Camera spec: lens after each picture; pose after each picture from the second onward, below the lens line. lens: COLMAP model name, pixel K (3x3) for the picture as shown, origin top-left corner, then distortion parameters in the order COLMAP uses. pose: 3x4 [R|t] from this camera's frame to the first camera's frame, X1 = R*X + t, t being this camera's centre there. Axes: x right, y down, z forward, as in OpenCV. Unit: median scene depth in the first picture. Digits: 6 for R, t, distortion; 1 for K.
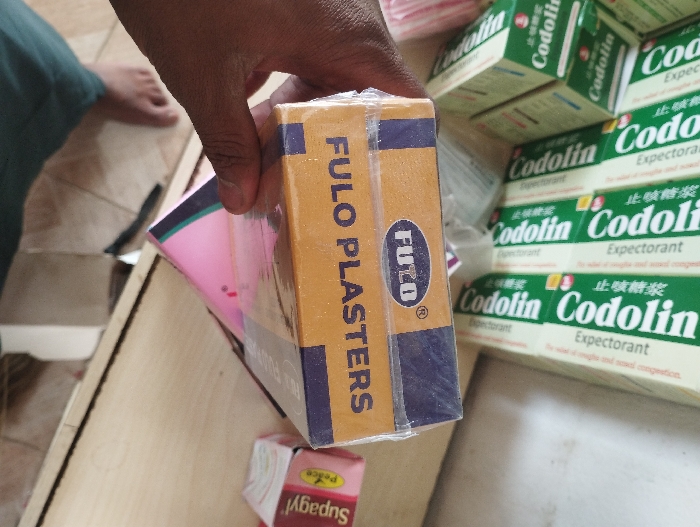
lens RADIAL K [[595.2, 0, 353.5], [0, 595.2, 263.4], [0, 0, 1]] dist [0.084837, -0.151759]
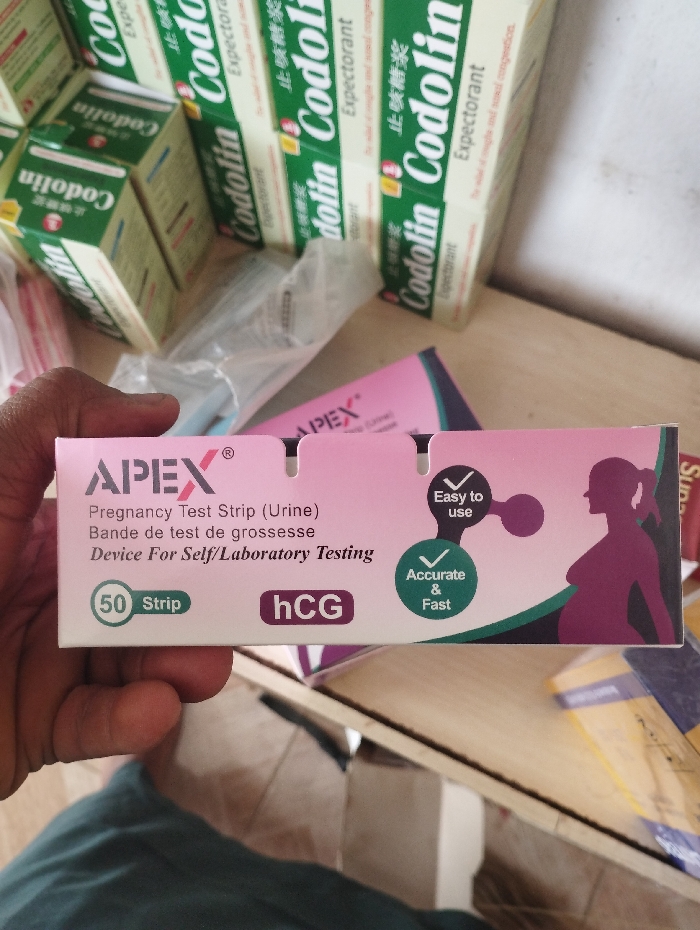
lens RADIAL K [[790.8, 0, 347.8], [0, 790.8, 461.0], [0, 0, 1]] dist [0.084837, -0.151759]
pose [[0.030633, -0.999362, -0.018389, 0.001682], [0.998793, 0.031312, -0.037853, 0.025076], [0.038405, -0.017207, 0.999114, -0.021755]]
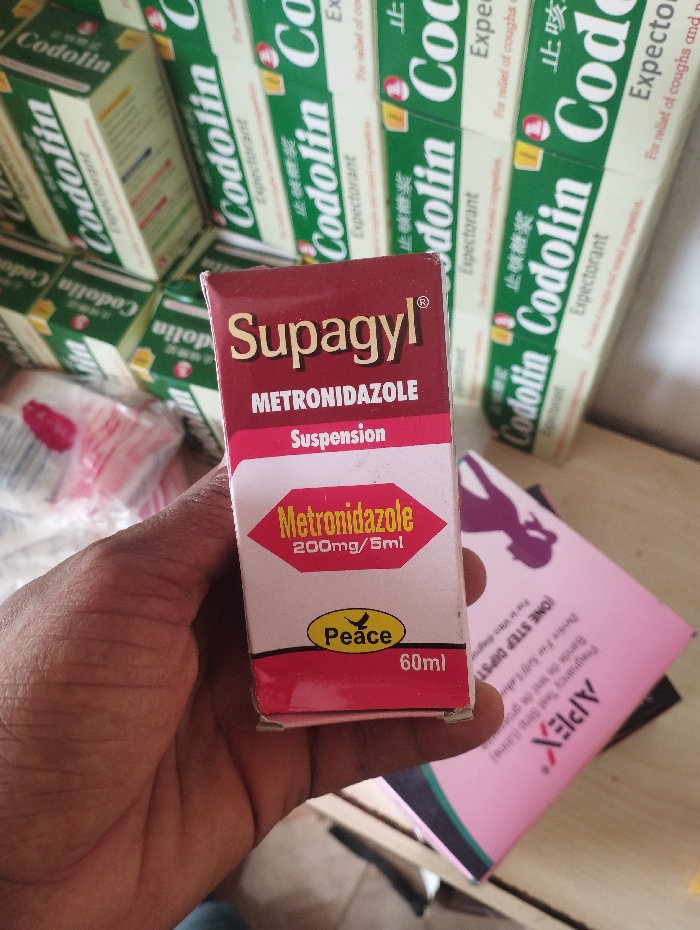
lens RADIAL K [[790.8, 0, 347.6], [0, 790.8, 461.0], [0, 0, 1]] dist [0.084837, -0.151759]
pose [[0.049730, -0.992704, 0.109844, 0.042908], [0.993233, 0.037598, -0.109880, -0.049615], [0.104949, 0.114565, 0.987857, -0.041112]]
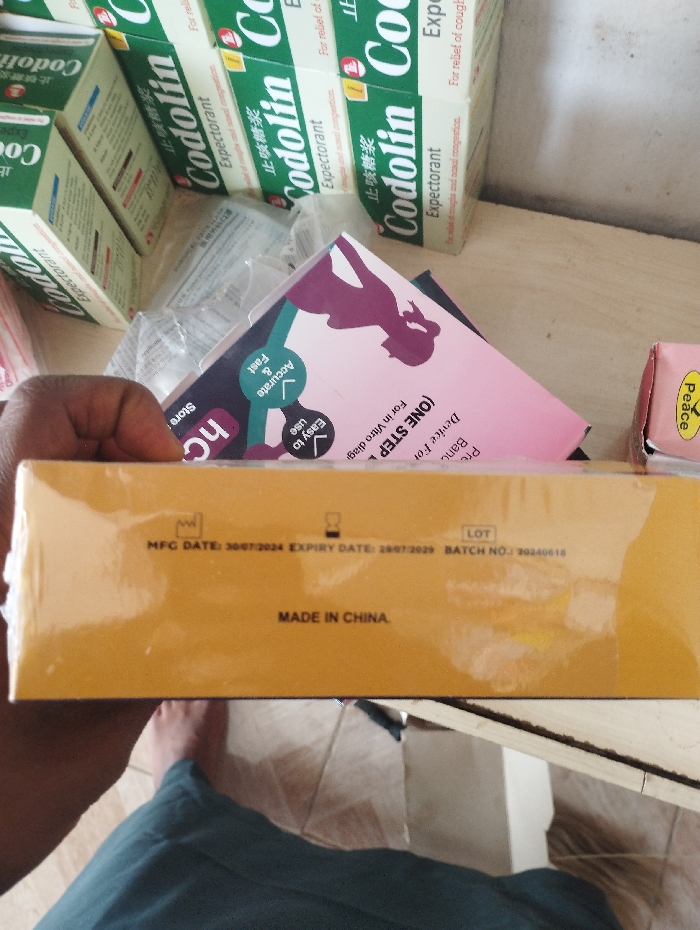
lens RADIAL K [[790.8, 0, 349.2], [0, 790.8, 464.1], [0, 0, 1]] dist [0.084837, -0.151759]
pose [[-0.111286, -0.991859, -0.061900, -0.017810], [0.992511, -0.107770, -0.057509, 0.029807], [0.050369, -0.067837, 0.996424, 0.098227]]
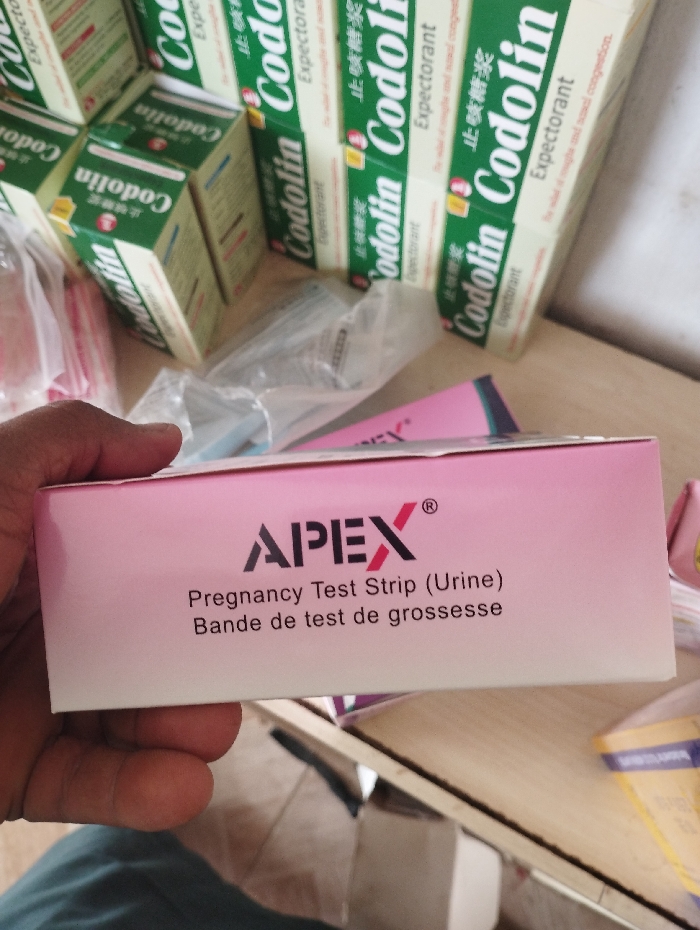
lens RADIAL K [[790.8, 0, 351.2], [0, 790.8, 459.4], [0, 0, 1]] dist [0.084837, -0.151759]
pose [[0.092935, -0.995331, 0.026076, -0.012610], [0.993972, 0.091215, -0.060821, -0.011035], [0.058158, 0.031571, 0.997808, 0.029313]]
